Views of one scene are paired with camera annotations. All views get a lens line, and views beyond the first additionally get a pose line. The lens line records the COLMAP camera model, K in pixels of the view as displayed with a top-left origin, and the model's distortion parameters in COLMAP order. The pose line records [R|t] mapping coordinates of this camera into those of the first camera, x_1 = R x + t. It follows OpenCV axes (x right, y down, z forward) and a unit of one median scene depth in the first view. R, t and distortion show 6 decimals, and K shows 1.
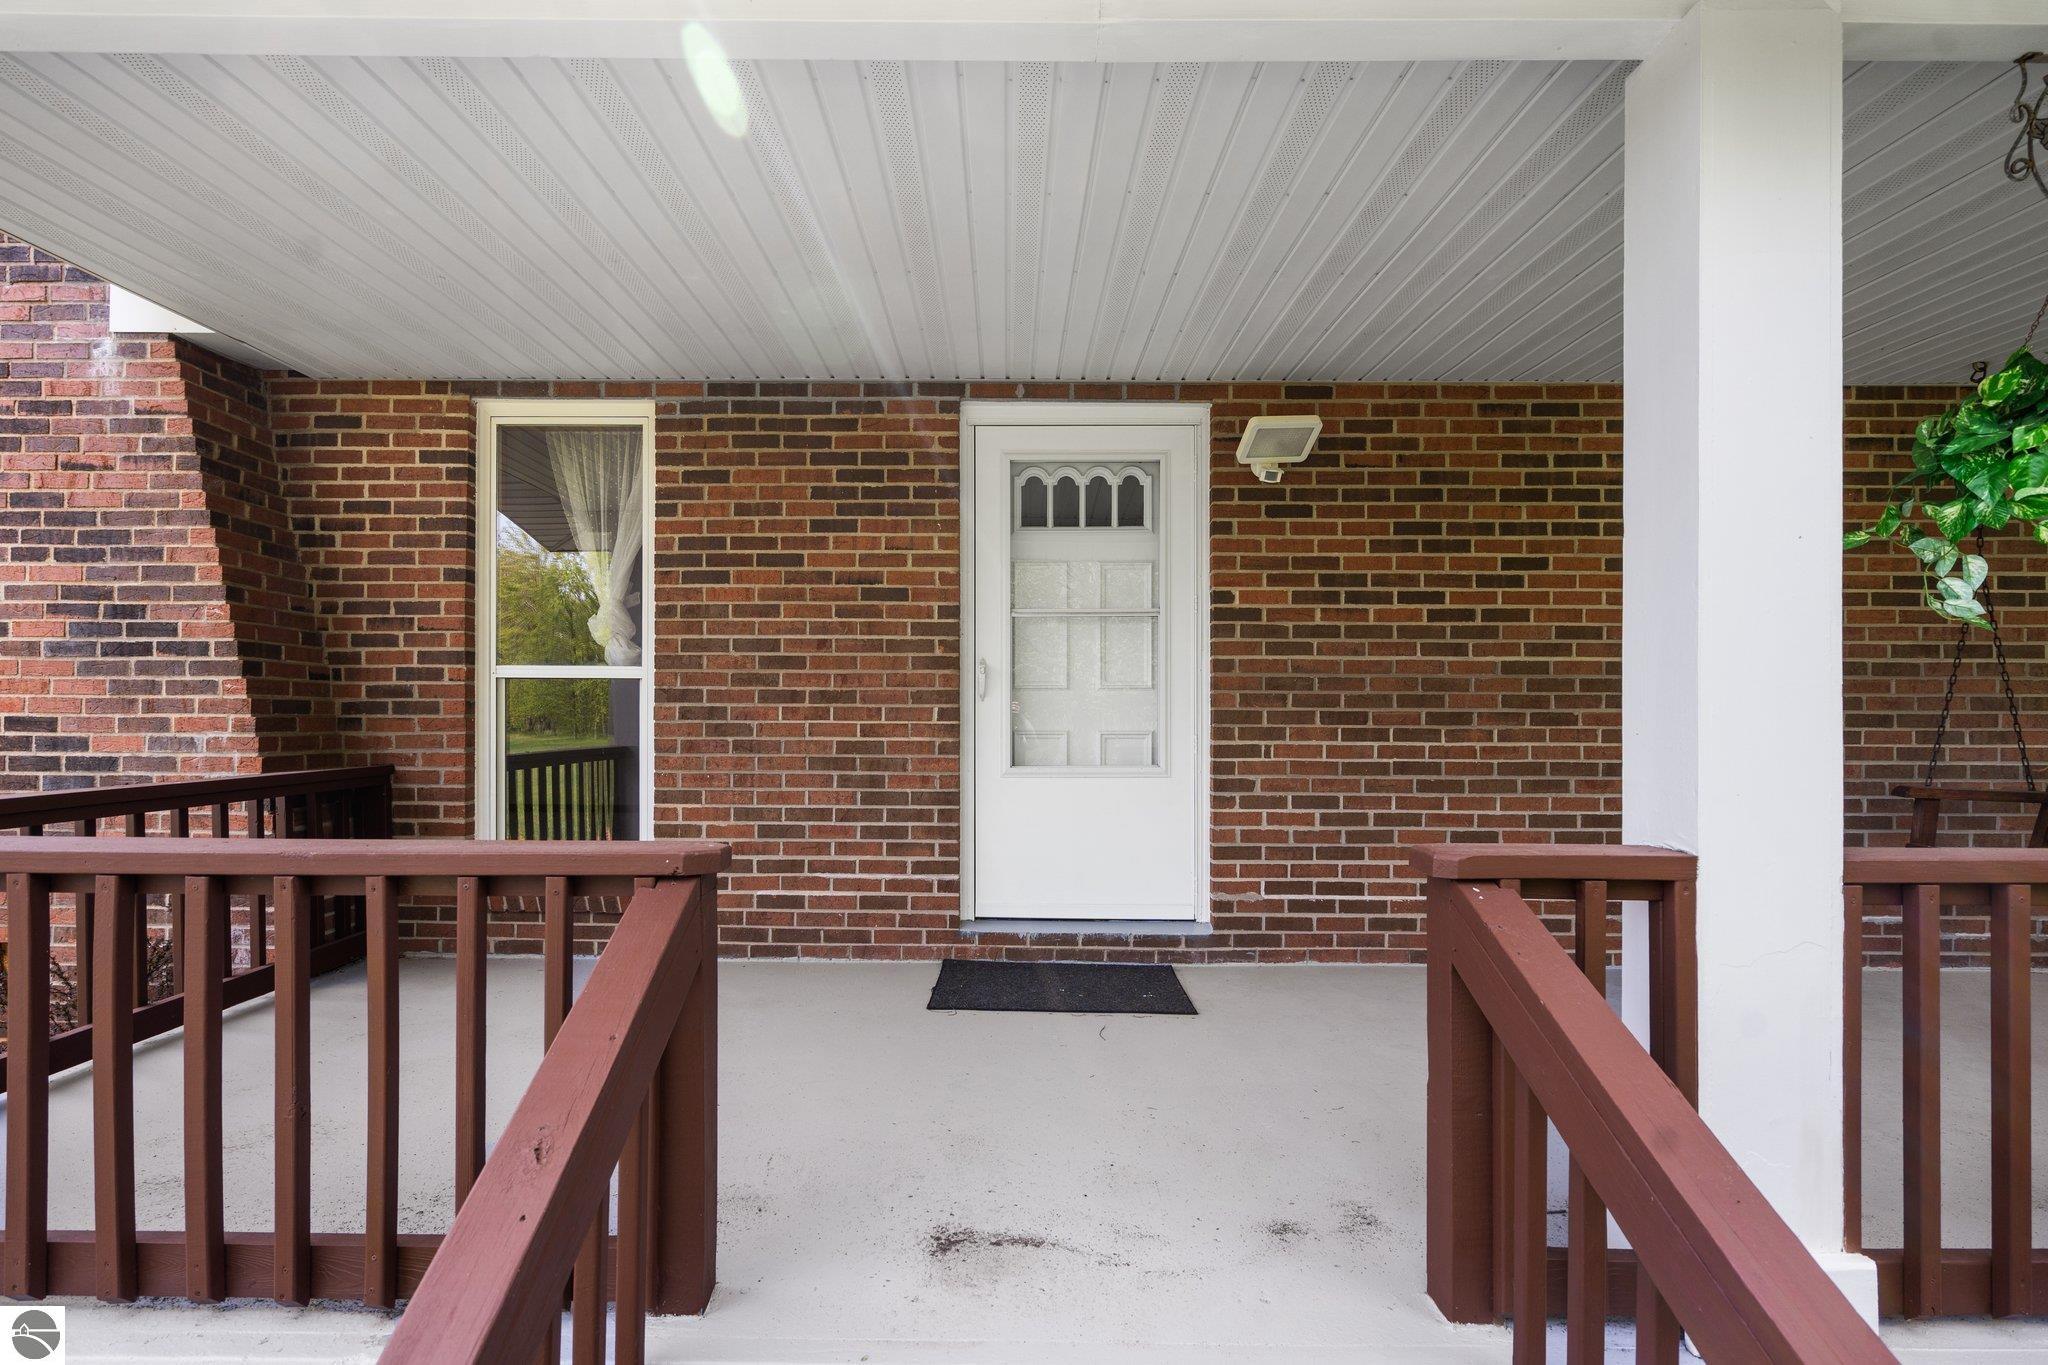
lens RADIAL K [[989.4, 0, 1023.0], [0, 989.4, 735.6], [0, 0, 1]] dist [-0.027184, 0.000042]
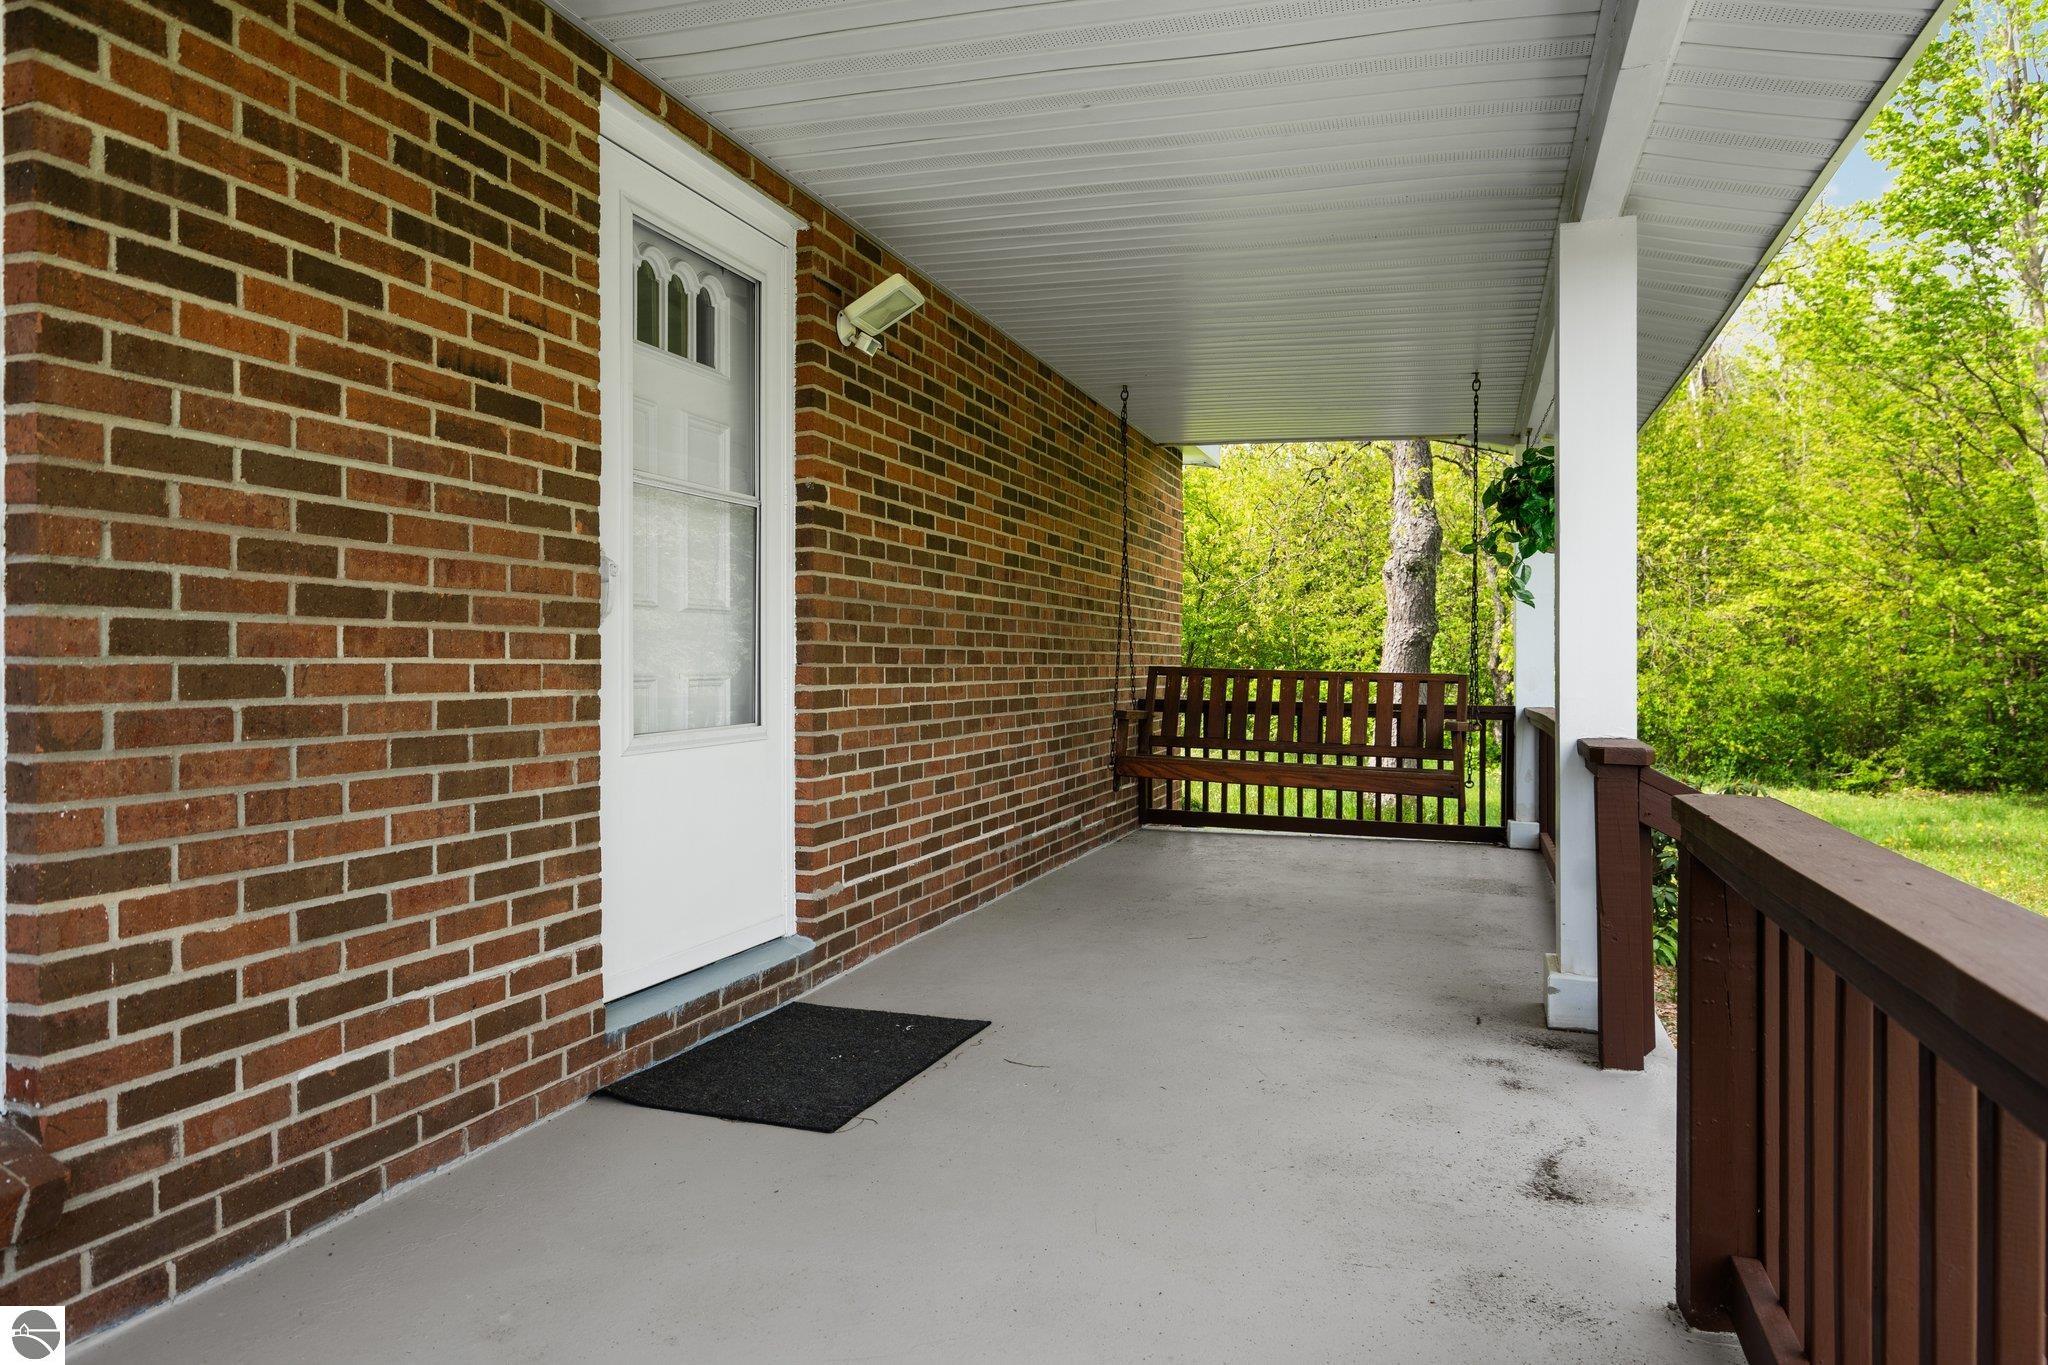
lens RADIAL K [[1371.4, 0, 1031.6], [0, 1371.4, 703.9], [0, 0, 1]] dist [0.001168, -0.001772]
pose [[0.274665, -0.031016, 0.961040, -0.737987], [0.018529, 0.999465, 0.026960, -0.005891], [-0.961362, 0.010402, 0.275092, 0.551566]]
